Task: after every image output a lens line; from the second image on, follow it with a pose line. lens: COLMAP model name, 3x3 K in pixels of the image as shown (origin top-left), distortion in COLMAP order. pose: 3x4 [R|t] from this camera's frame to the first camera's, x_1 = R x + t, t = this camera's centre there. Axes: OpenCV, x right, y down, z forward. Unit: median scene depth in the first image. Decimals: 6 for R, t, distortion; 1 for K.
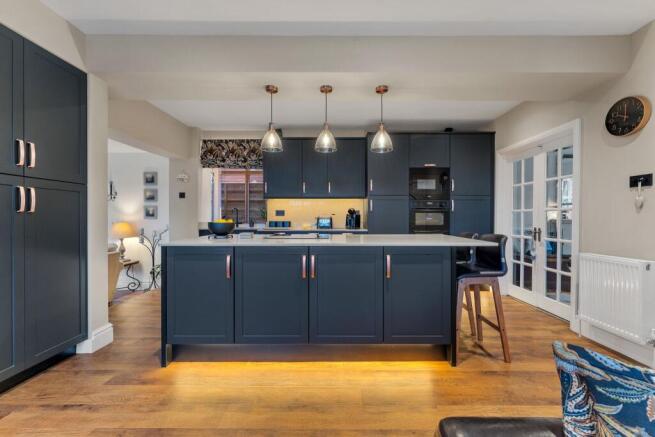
lens RADIAL K [[264.9, 0, 329.8], [0, 264.9, 220.9], [0, 0, 1]] dist [0.000473, -0.000316]
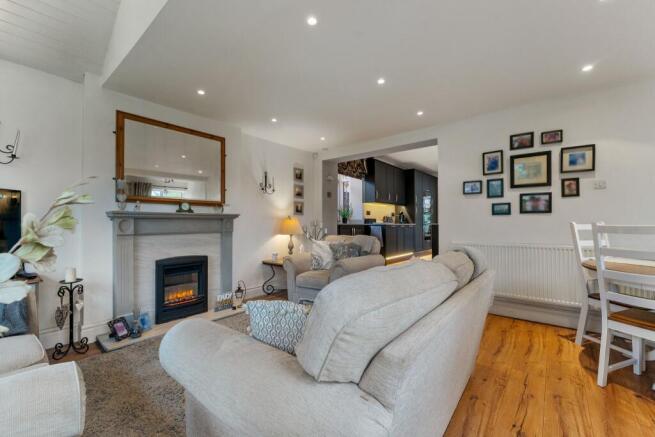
lens RADIAL K [[264.9, 0, 329.8], [0, 264.9, 220.9], [0, 0, 1]] dist [0.000473, -0.000316]
pose [[0.628587, 0.003233, 0.777733, -1.605332], [0.015507, 0.999740, -0.016689, 0.037390], [-0.777585, 0.022551, 0.628374, 0.331734]]
